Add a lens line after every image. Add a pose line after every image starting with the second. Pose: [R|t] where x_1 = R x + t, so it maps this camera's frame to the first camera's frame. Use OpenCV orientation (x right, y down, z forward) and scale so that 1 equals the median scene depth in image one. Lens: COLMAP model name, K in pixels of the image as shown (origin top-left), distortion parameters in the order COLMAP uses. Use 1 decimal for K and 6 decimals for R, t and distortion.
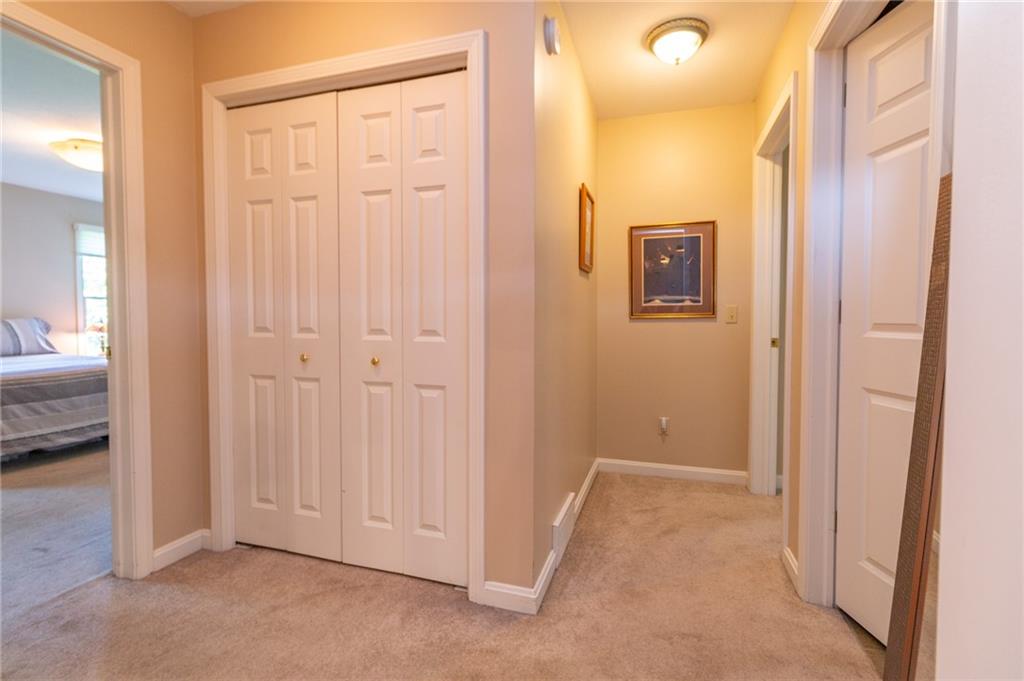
lens RADIAL K [[484.7, 0, 516.6], [0, 484.7, 334.6], [0, 0, 1]] dist [0.001088, -0.000469]
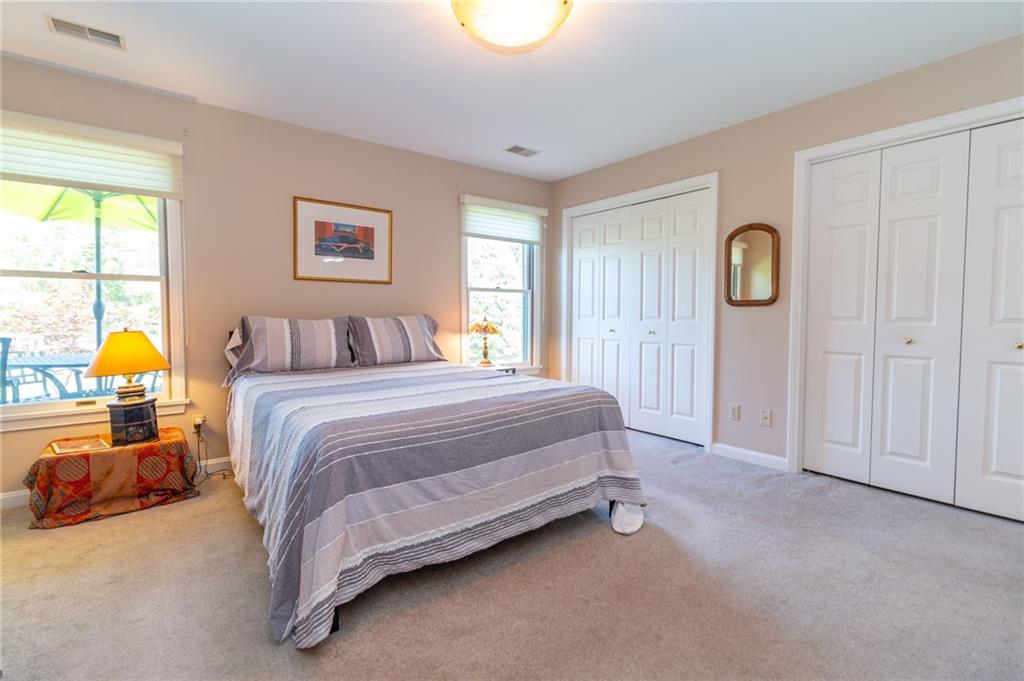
lens RADIAL K [[484.7, 0, 513.0], [0, 484.7, 337.8], [0, 0, 1]] dist [0.001088, -0.000469]
pose [[0.830260, 0.020758, -0.556990, -0.432574], [-0.014852, 0.999775, 0.015121, -0.010992], [0.557179, -0.004282, 0.830381, 0.425639]]
